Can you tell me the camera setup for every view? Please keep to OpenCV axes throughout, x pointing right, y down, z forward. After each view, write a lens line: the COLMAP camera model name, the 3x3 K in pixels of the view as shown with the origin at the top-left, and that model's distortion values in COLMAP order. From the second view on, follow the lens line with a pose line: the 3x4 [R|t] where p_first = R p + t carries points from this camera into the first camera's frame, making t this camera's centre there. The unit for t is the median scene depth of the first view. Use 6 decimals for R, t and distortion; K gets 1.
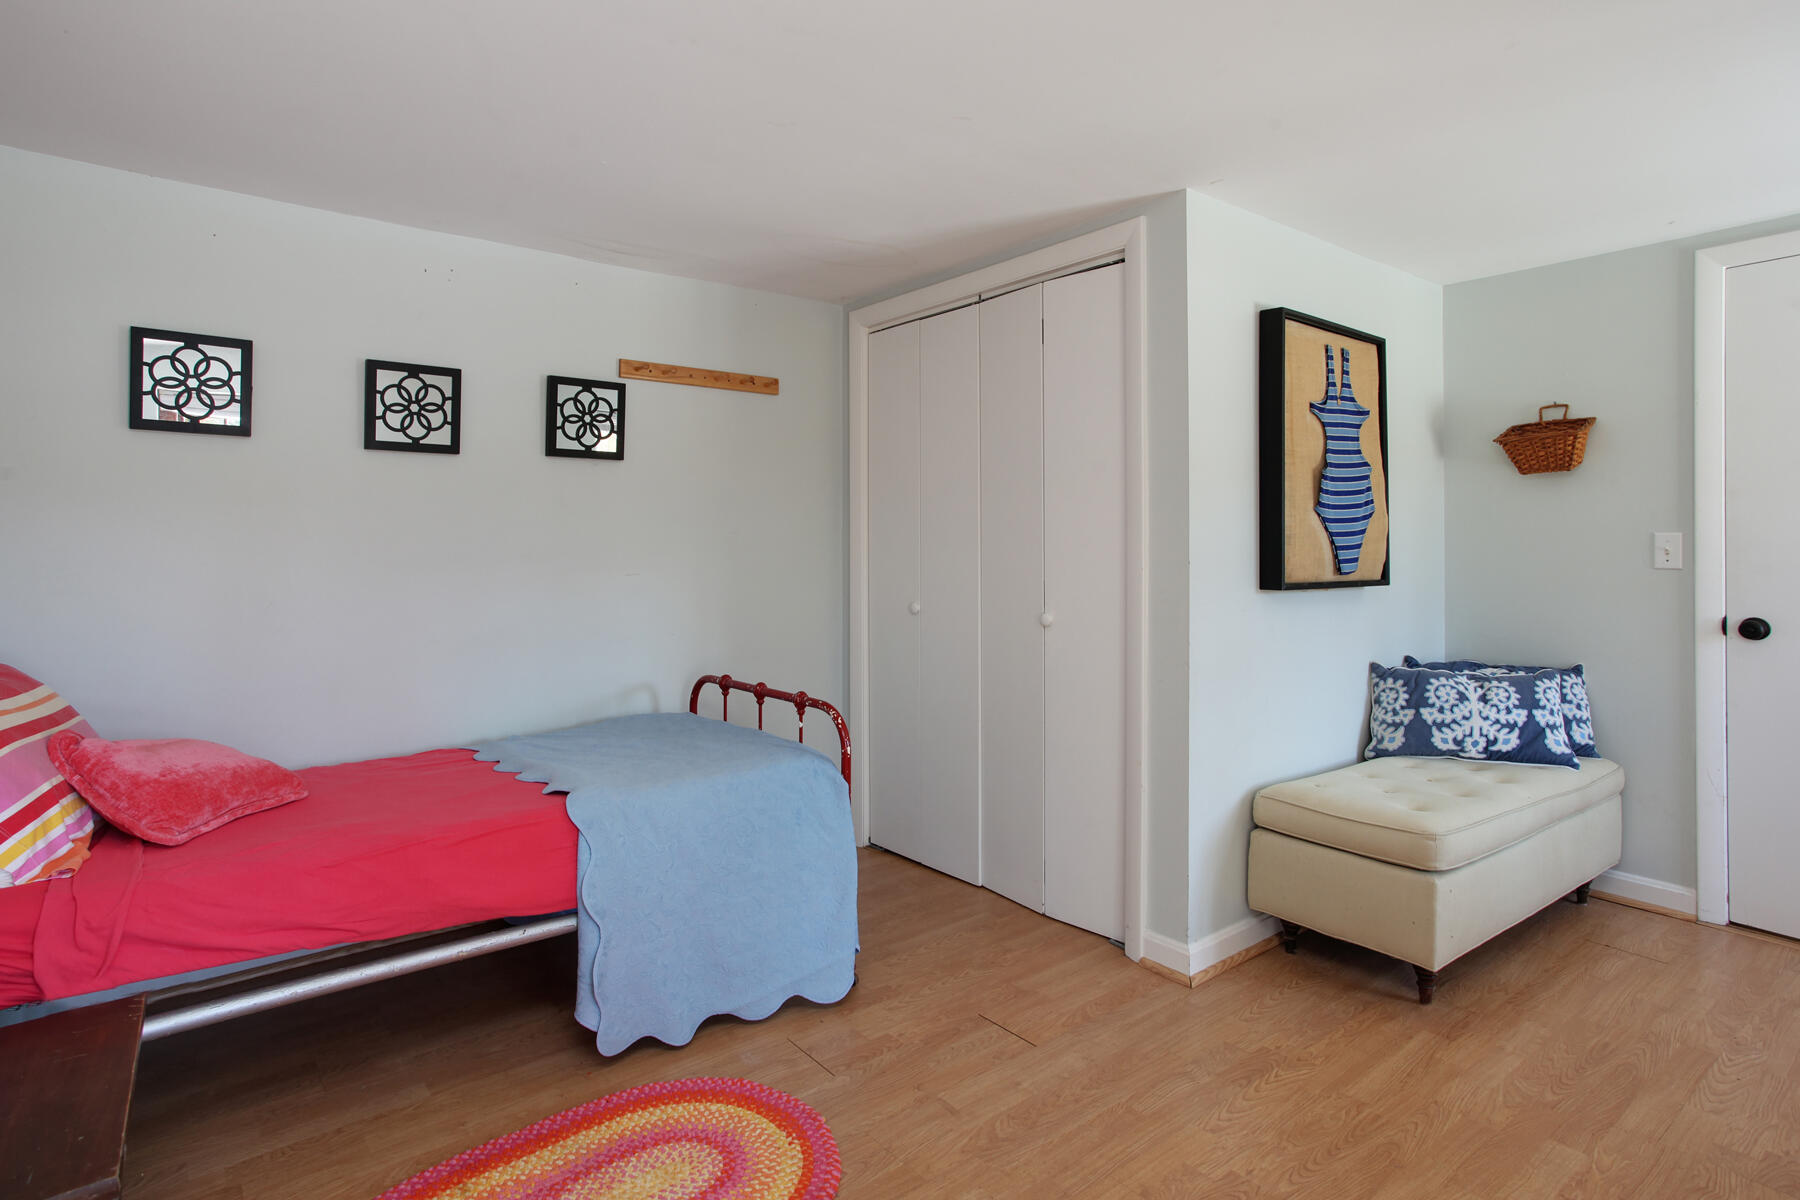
lens RADIAL K [[947.5, 0, 908.8], [0, 947.5, 541.8], [0, 0, 1]] dist [-0.059956, 0.029663]
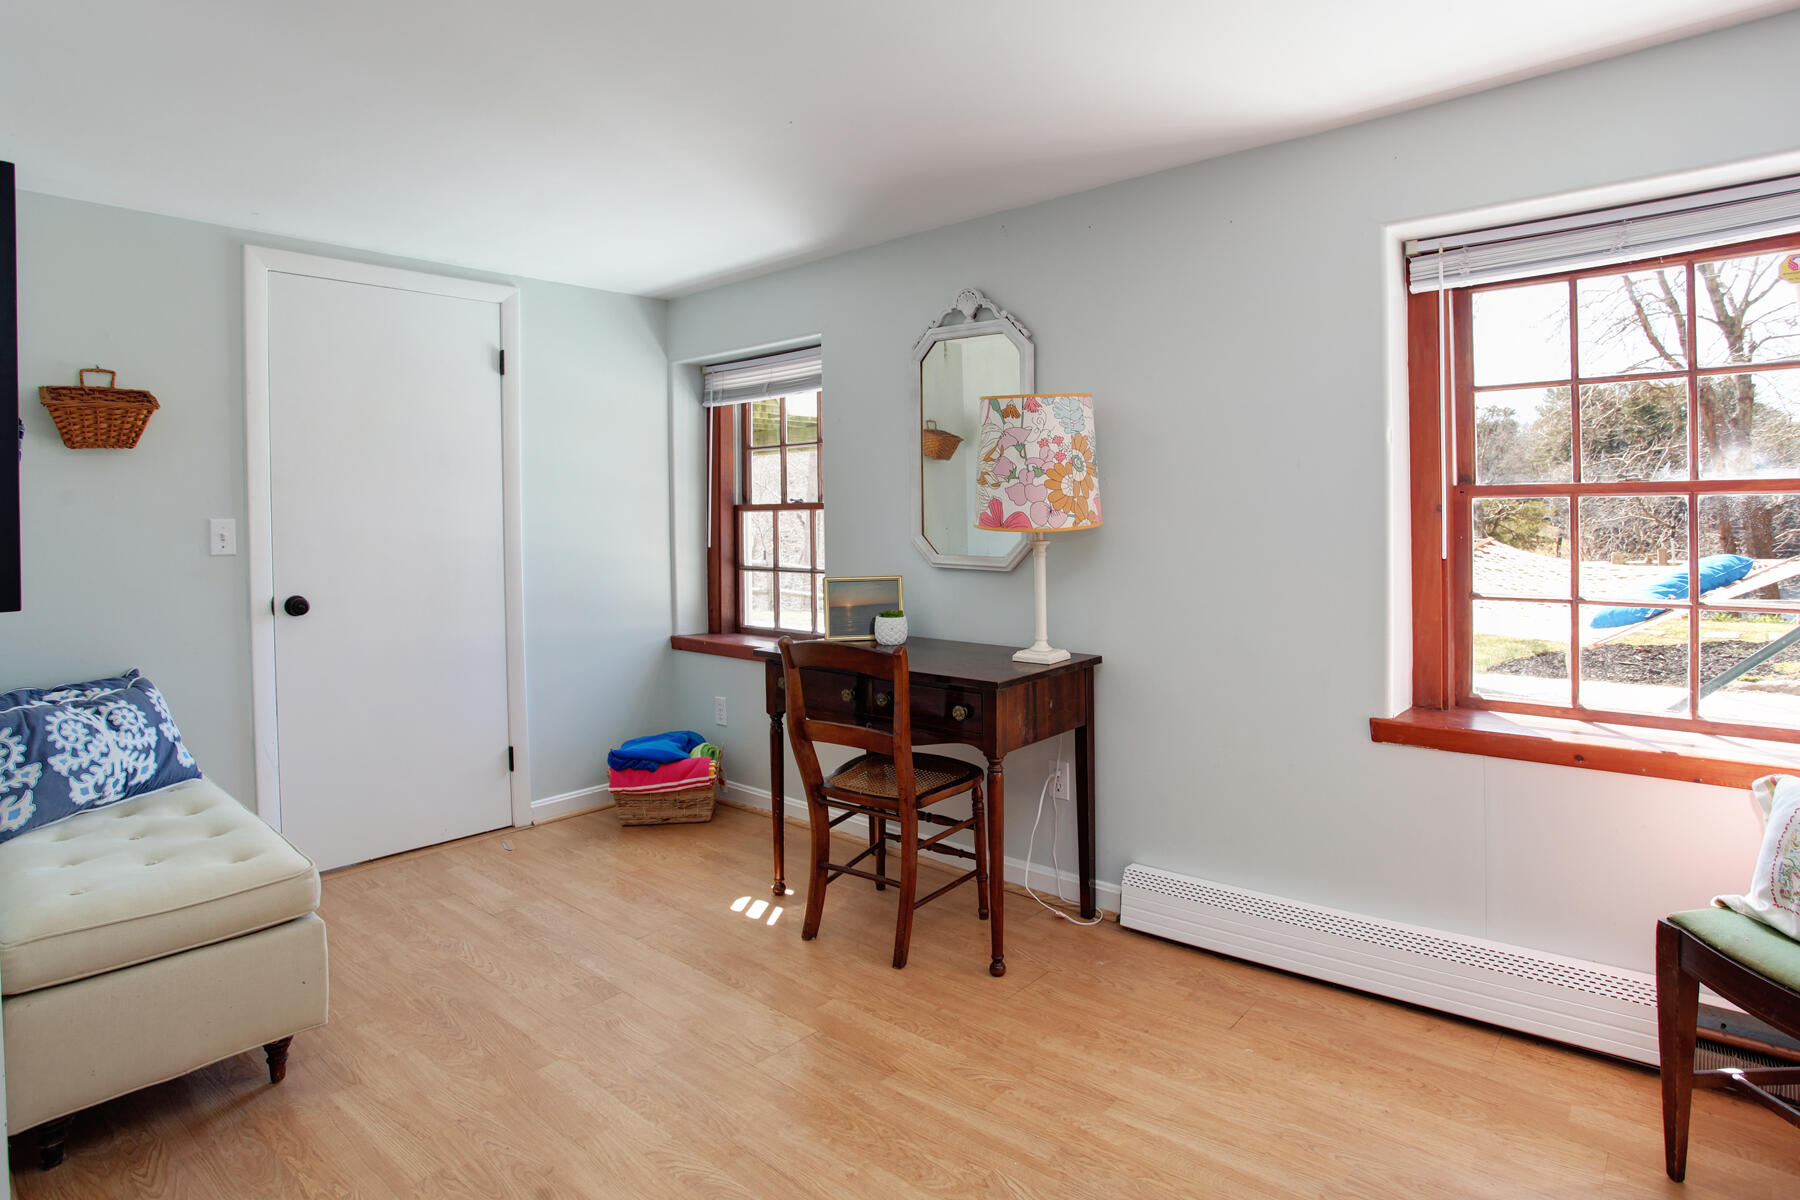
lens RADIAL K [[953.1, 0, 890.0], [0, 953.1, 522.5], [0, 0, 1]] dist [-0.057251, 0.030508]
pose [[-0.163291, -0.007803, 0.986547, -0.285042], [0.016614, 0.999805, 0.010658, -0.004786], [-0.986438, 0.018131, -0.163130, 0.464498]]
